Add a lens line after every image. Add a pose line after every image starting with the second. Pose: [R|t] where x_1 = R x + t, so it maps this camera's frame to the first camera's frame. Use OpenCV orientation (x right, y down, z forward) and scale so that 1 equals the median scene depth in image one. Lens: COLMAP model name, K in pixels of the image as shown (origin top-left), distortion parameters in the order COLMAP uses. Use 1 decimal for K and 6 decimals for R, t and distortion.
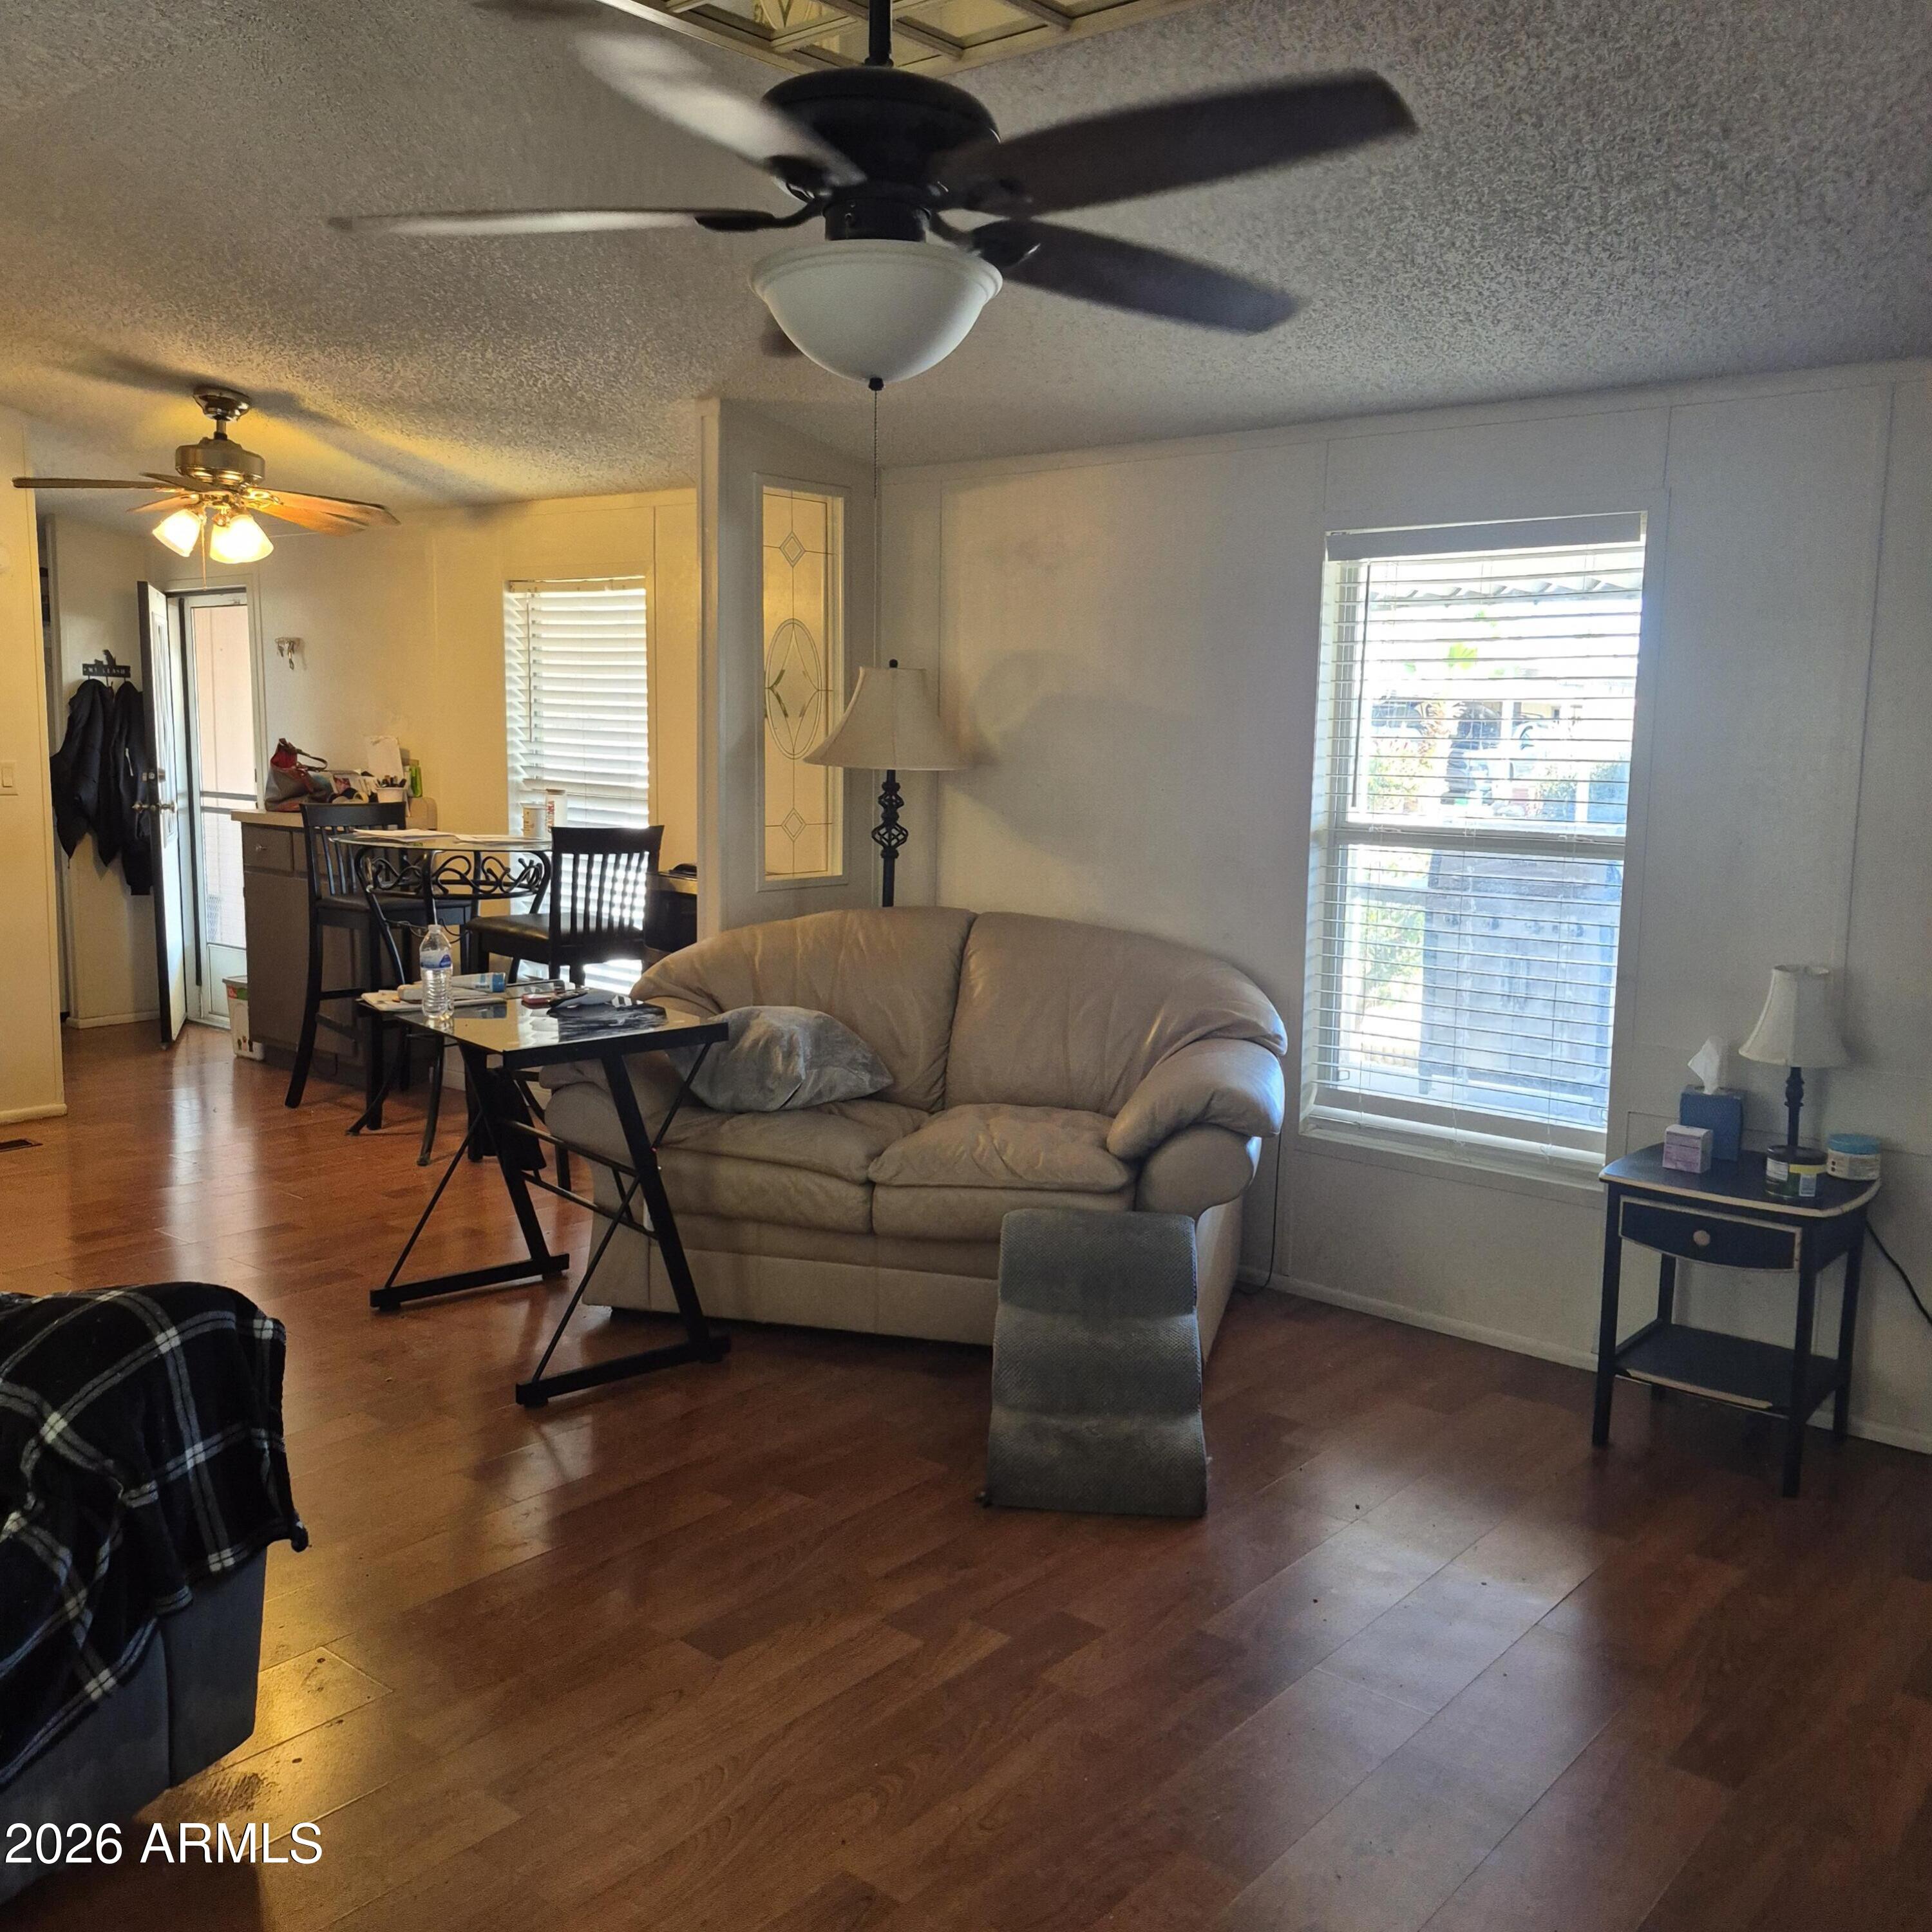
lens RADIAL K [[1780.4, 0, 974.3], [0, 1780.4, 968.8], [0, 0, 1]] dist [0.154310, -0.256961]
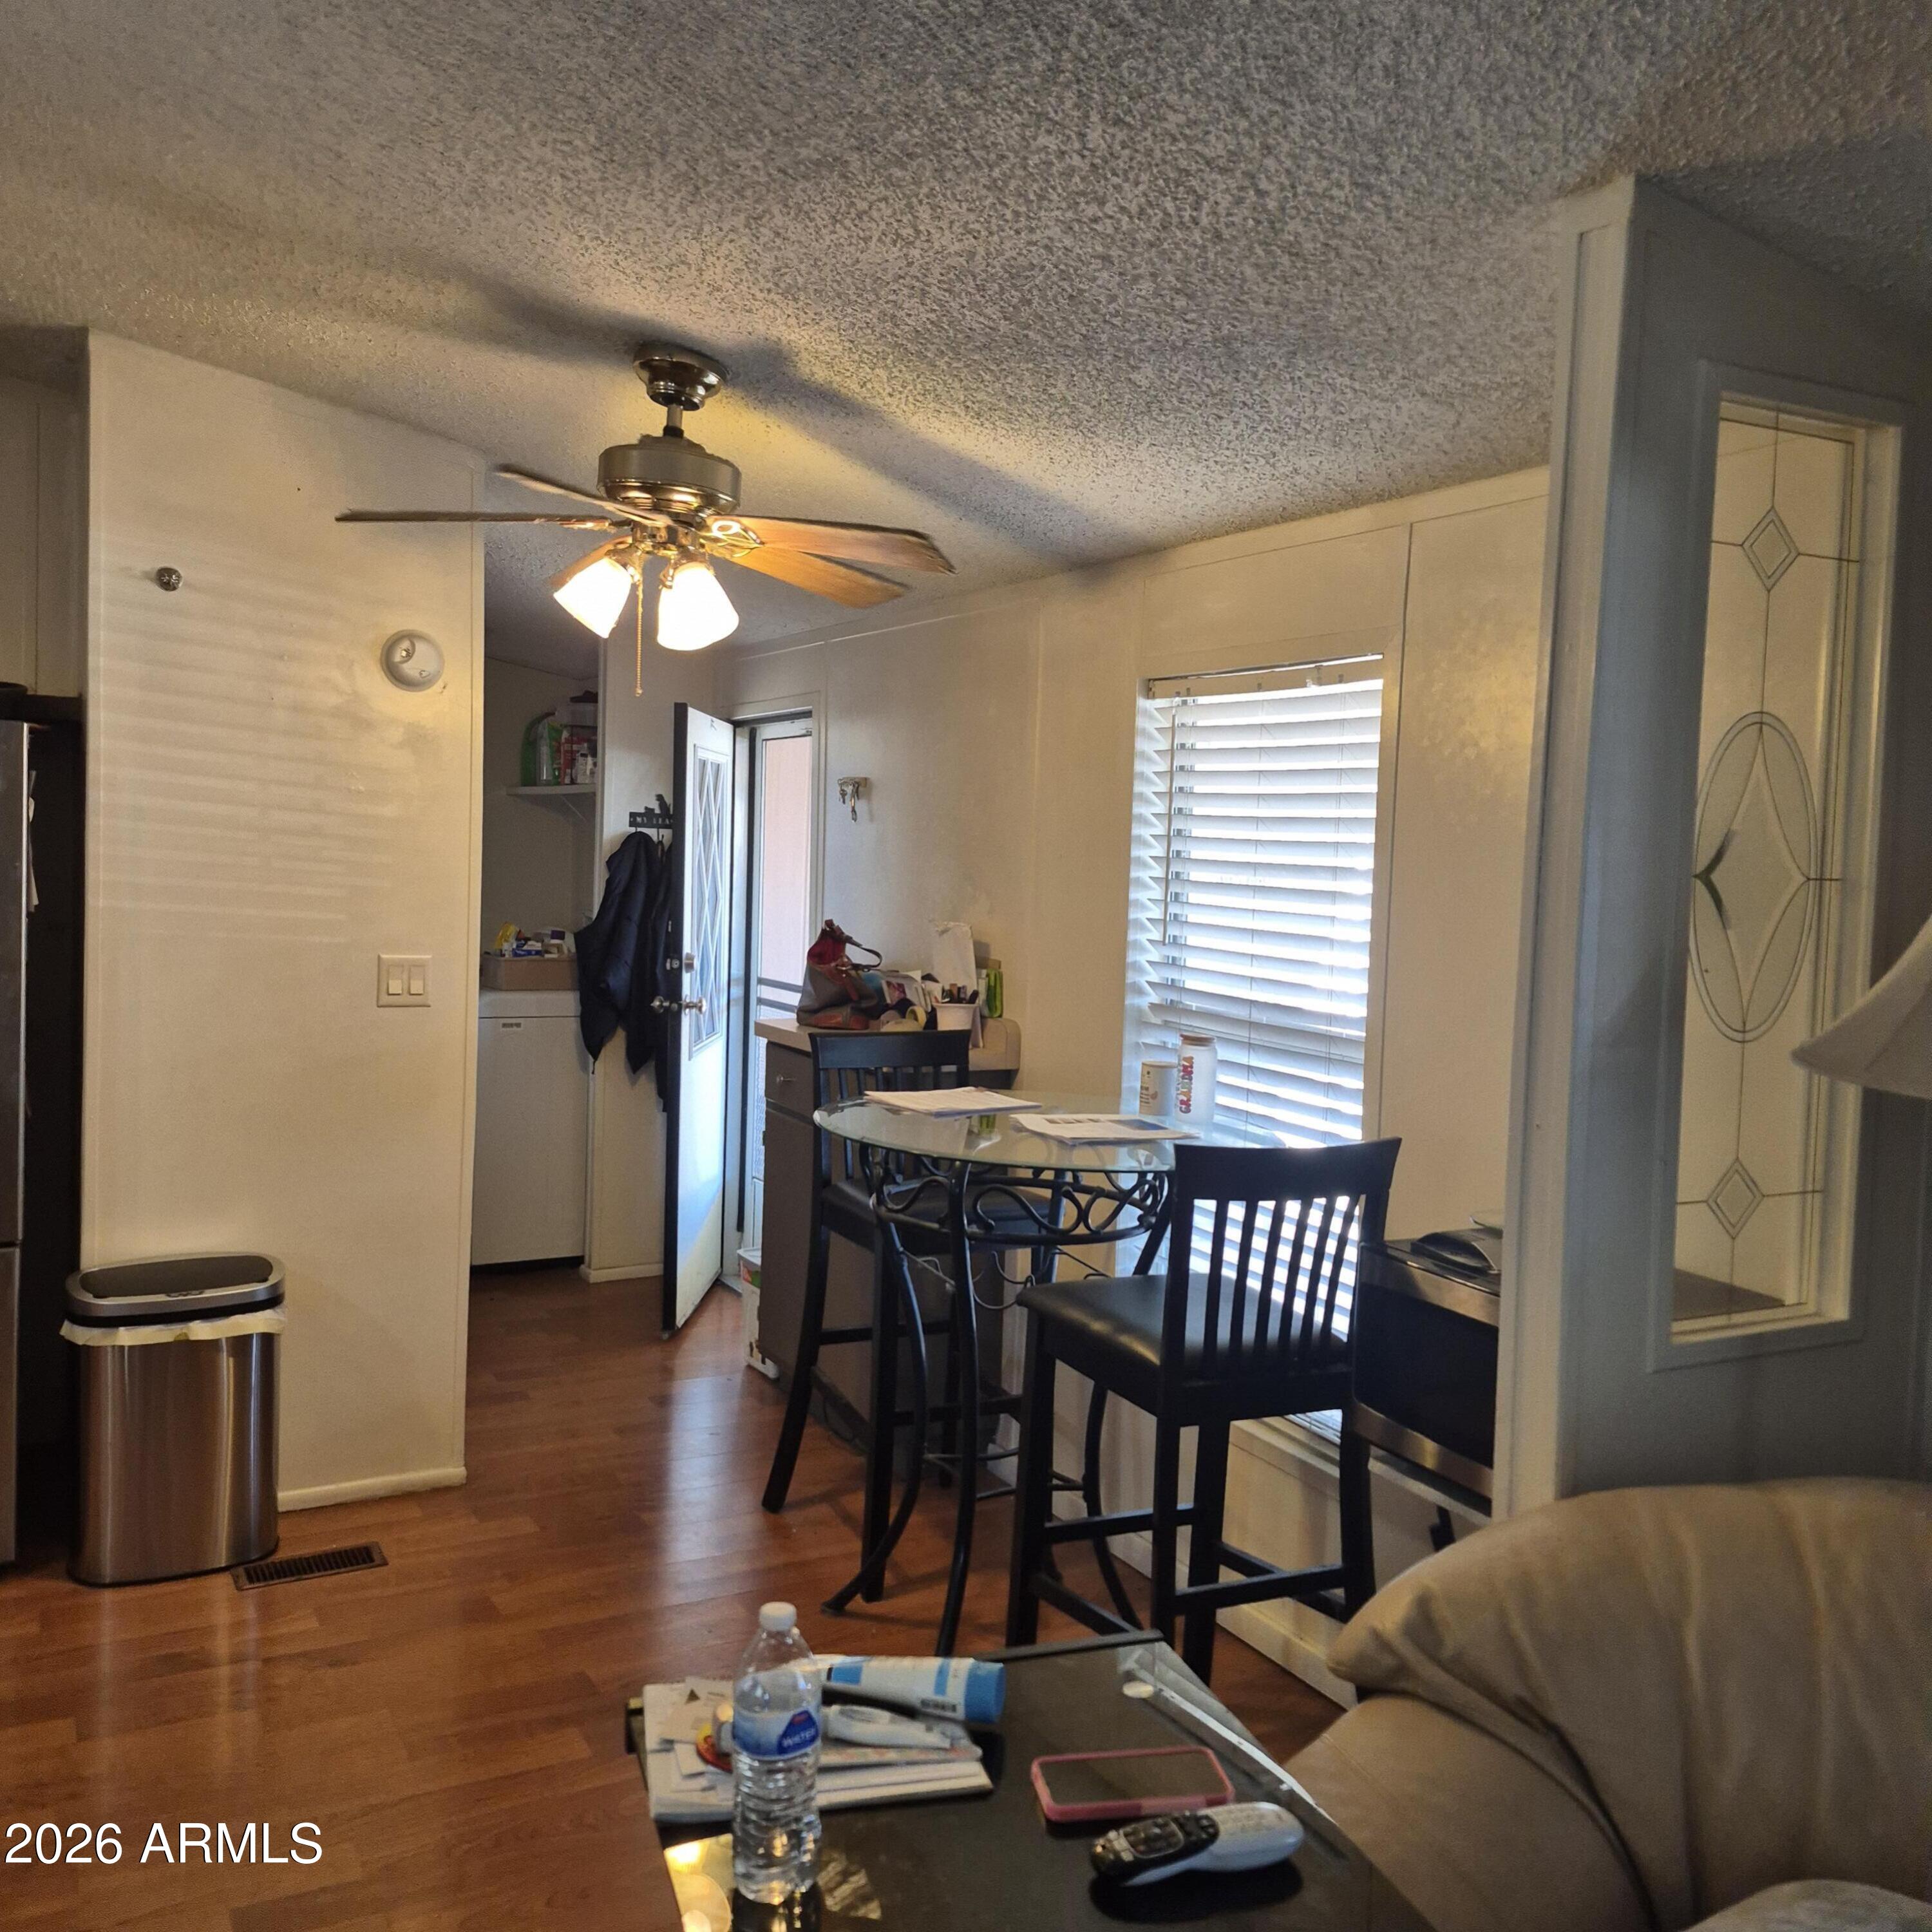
lens RADIAL K [[1795.6, 0, 969.1], [0, 1795.6, 929.2], [0, 0, 1]] dist [0.085969, -0.113834]
pose [[0.931629, 0.030697, -0.362113, -0.098049], [-0.066792, 0.993915, -0.087585, -0.079430], [0.357221, 0.105783, 0.928010, 0.452907]]
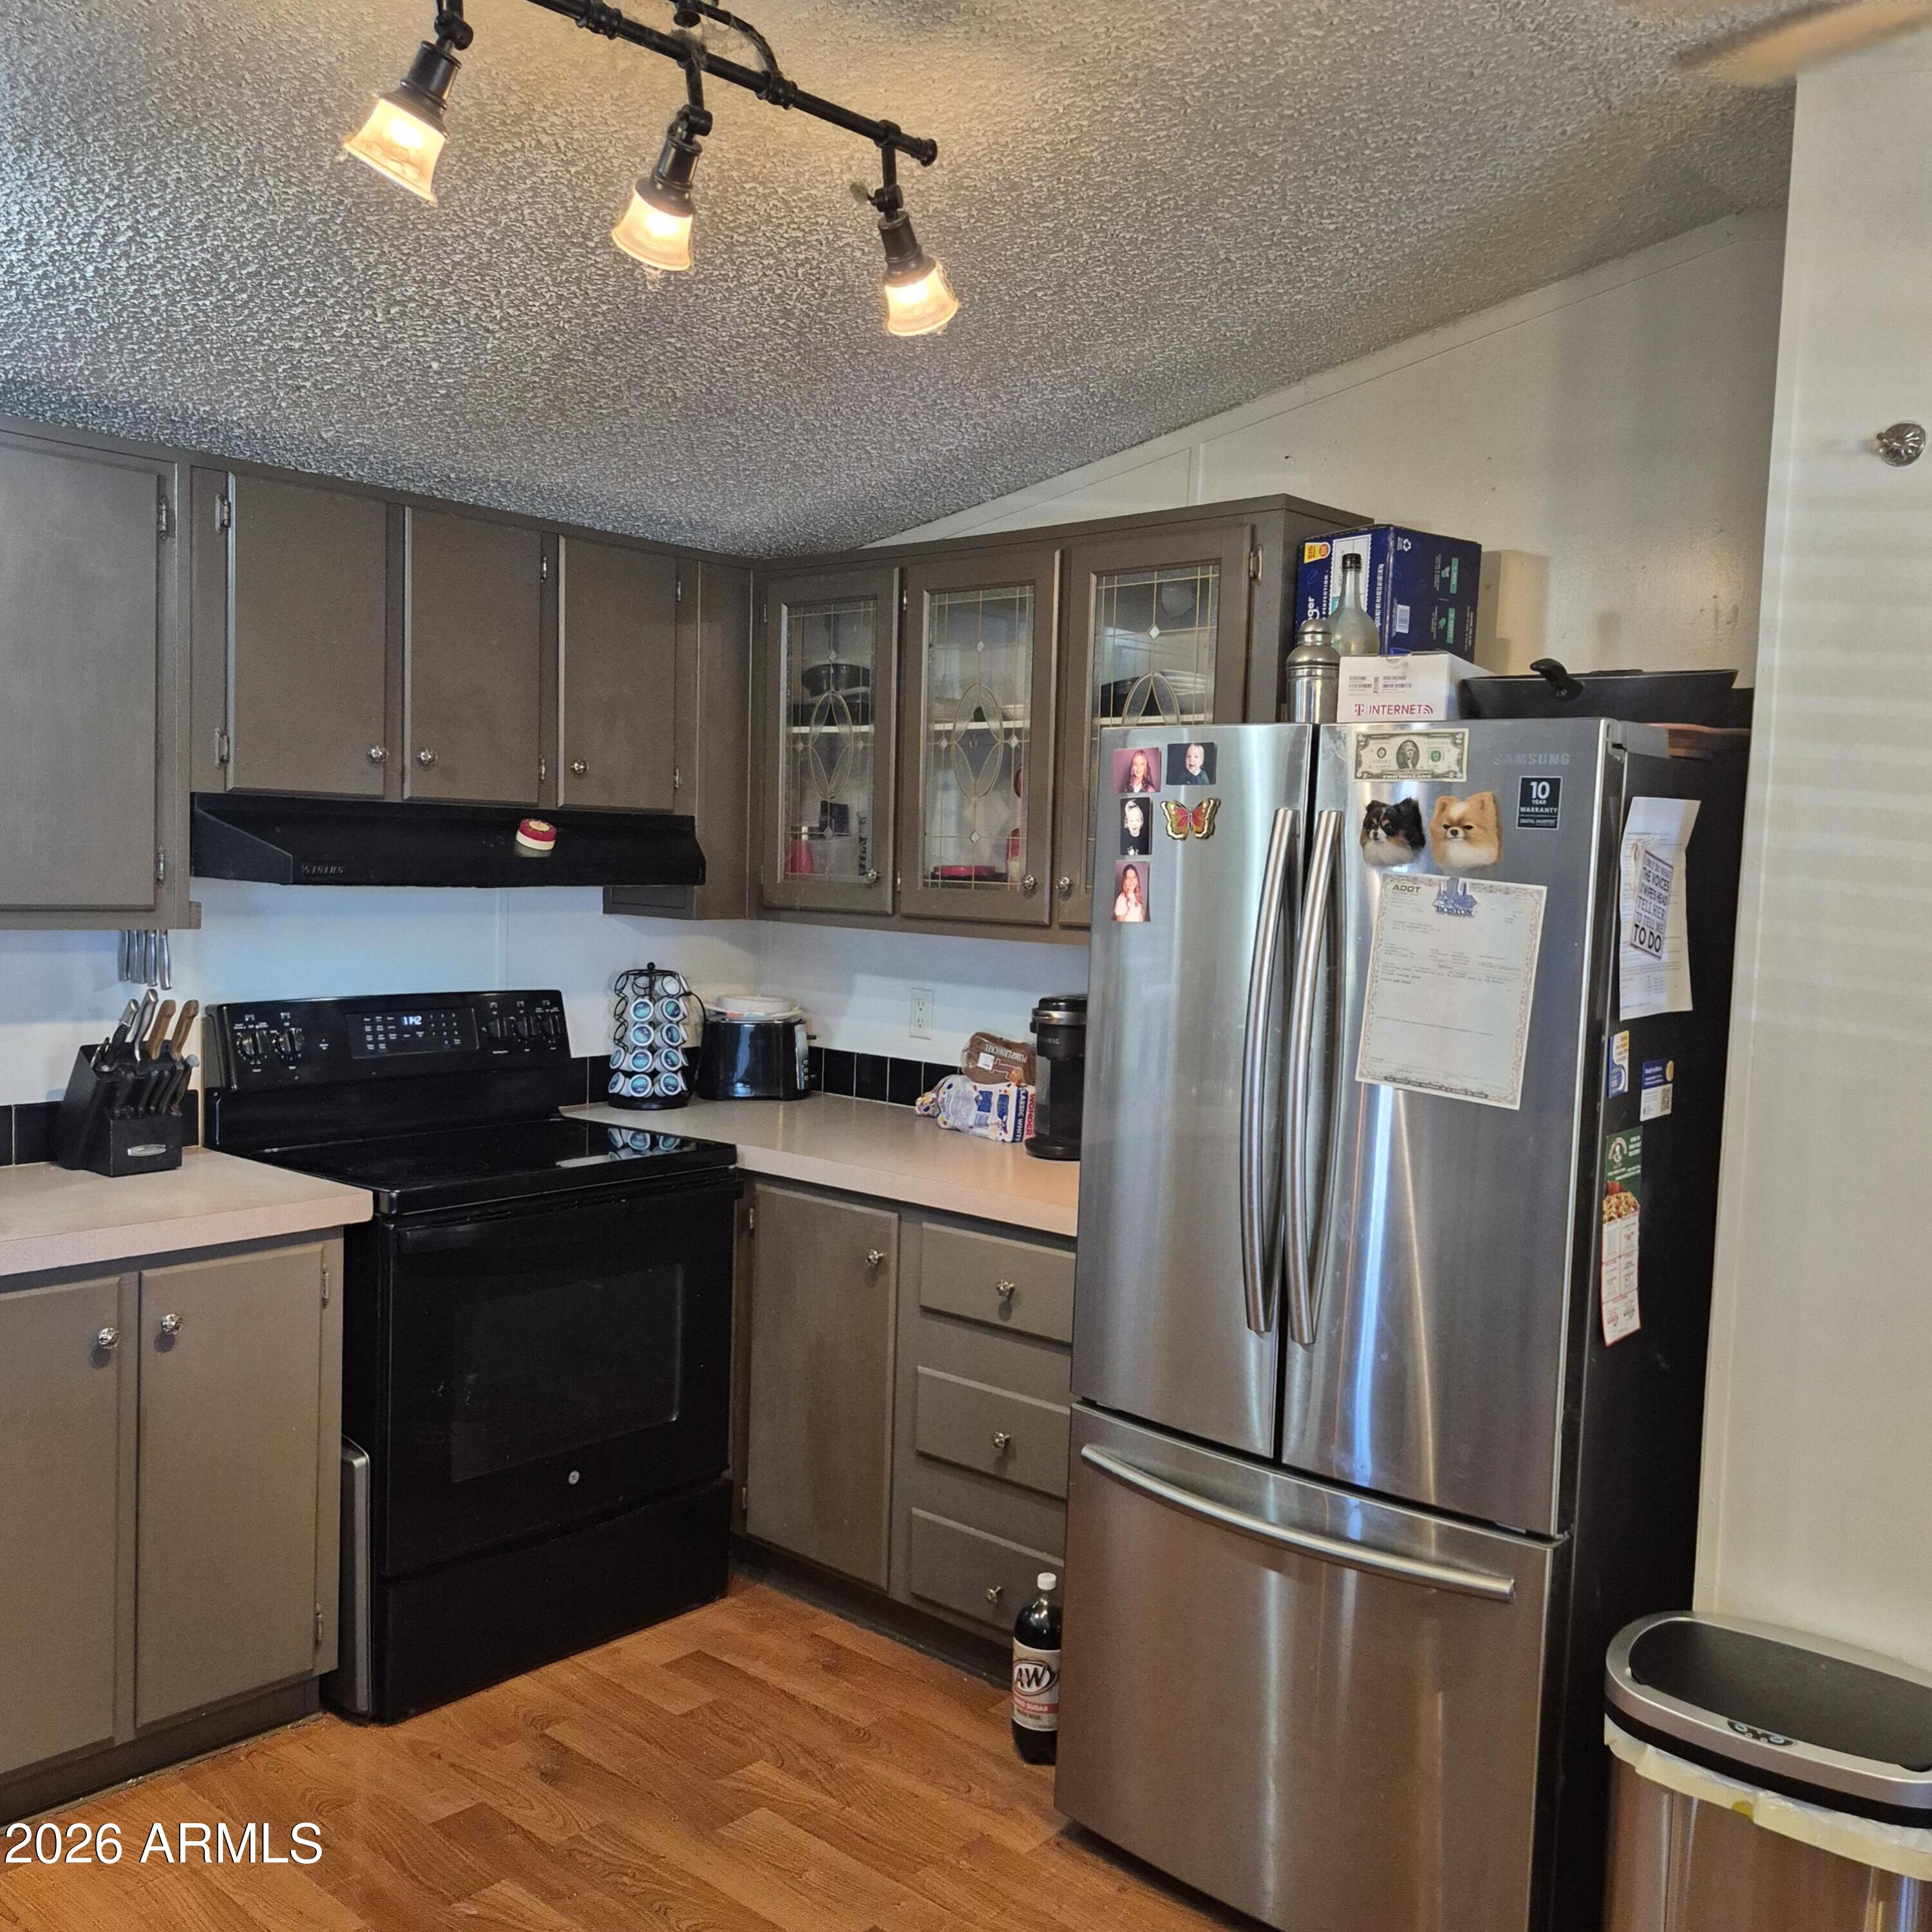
lens RADIAL K [[1781.9, 0, 957.2], [0, 1781.9, 972.8], [0, 0, 1]] dist [0.099623, -0.138861]
pose [[-0.023232, 0.051904, -0.998382, -0.222915], [-0.171332, 0.983670, 0.055126, -0.122127], [0.984939, 0.172335, -0.013959, 0.754079]]
